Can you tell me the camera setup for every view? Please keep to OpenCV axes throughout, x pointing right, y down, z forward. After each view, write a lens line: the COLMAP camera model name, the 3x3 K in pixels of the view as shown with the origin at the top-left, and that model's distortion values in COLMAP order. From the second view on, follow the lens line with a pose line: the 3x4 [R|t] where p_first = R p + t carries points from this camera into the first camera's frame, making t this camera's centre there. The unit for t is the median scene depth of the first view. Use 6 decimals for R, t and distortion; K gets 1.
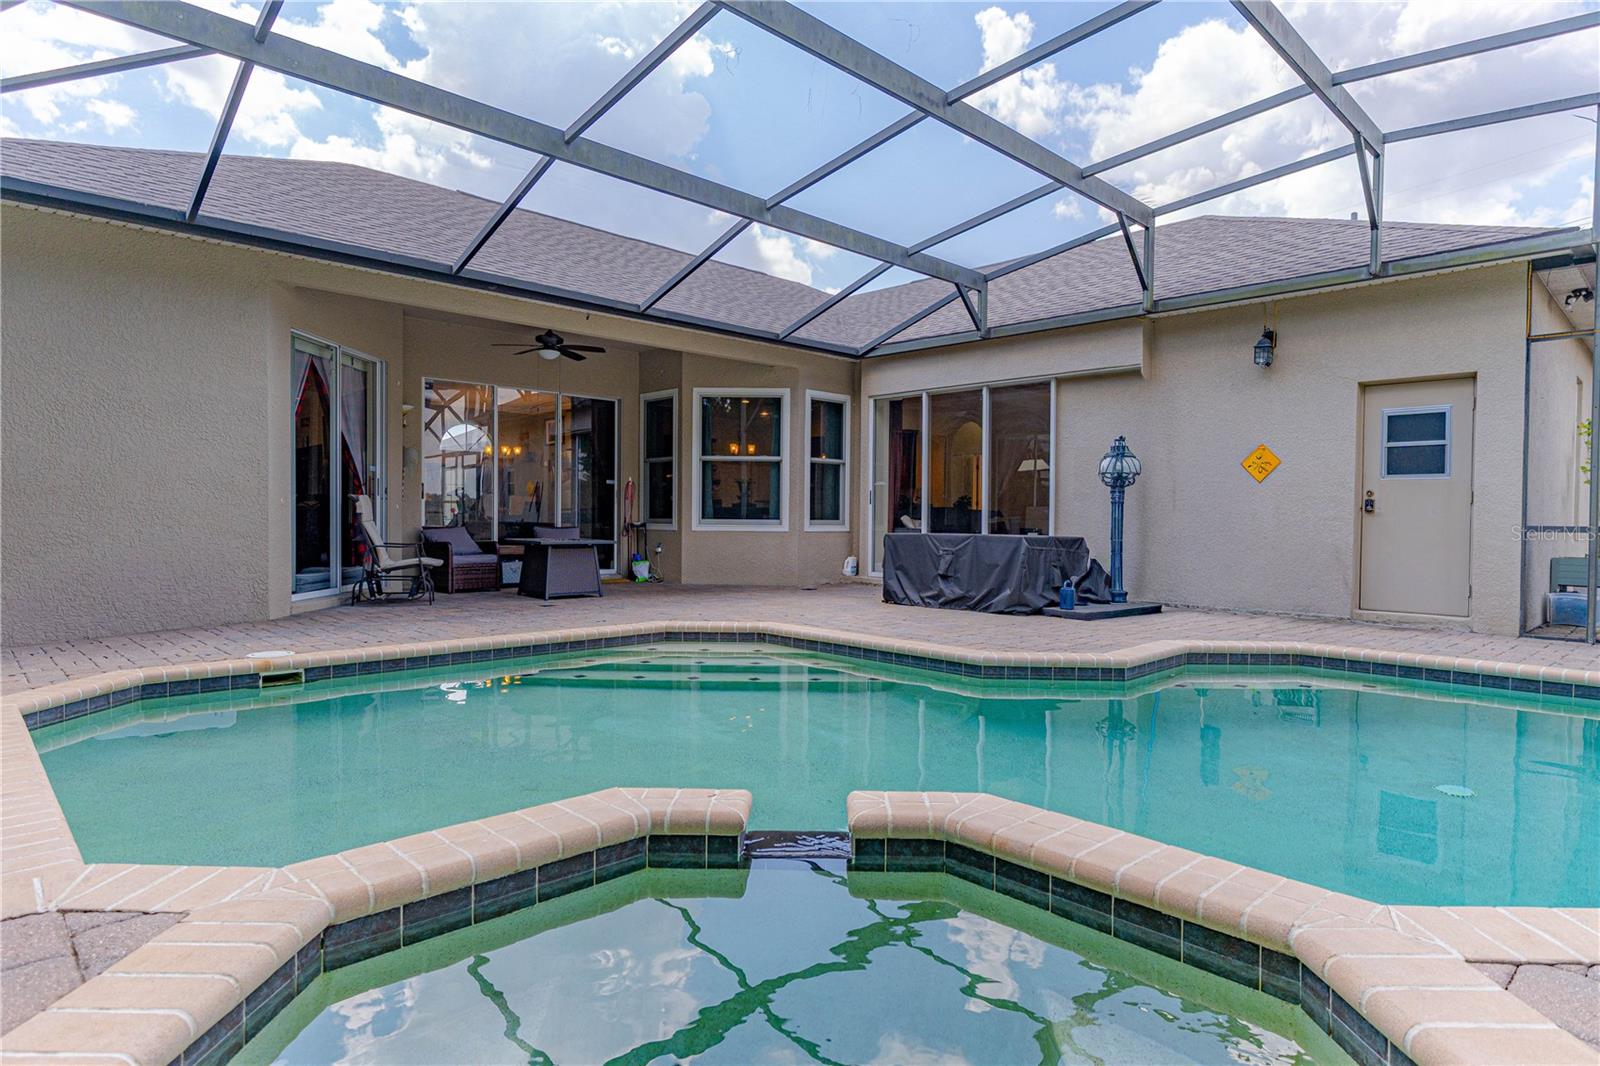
lens RADIAL K [[895.4, 0, 800.0], [0, 895.4, 533.0], [0, 0, 1]] dist [-0.004608, -0.000802]
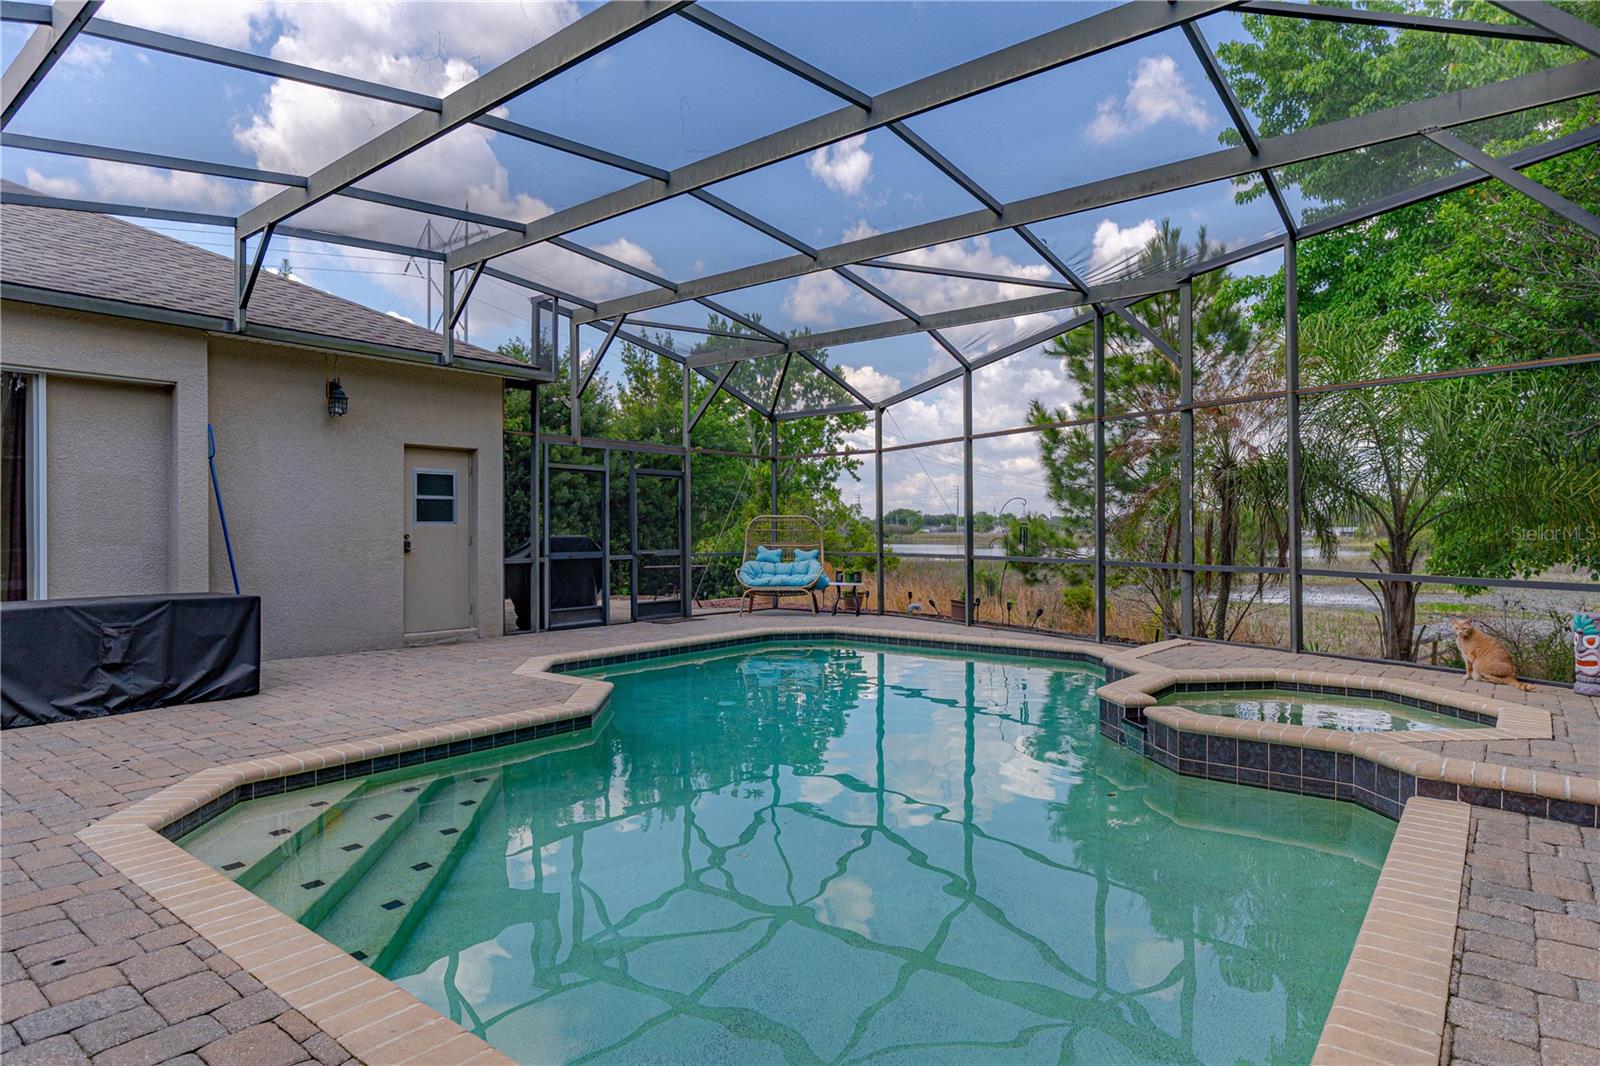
lens RADIAL K [[895.4, 0, 800.0], [0, 895.4, 533.0], [0, 0, 1]] dist [-0.004608, -0.000802]
pose [[-0.121905, -0.012345, 0.992465, -0.625428], [0.018063, 0.999729, 0.014654, -0.057442], [-0.992377, 0.019713, -0.121649, 0.625271]]
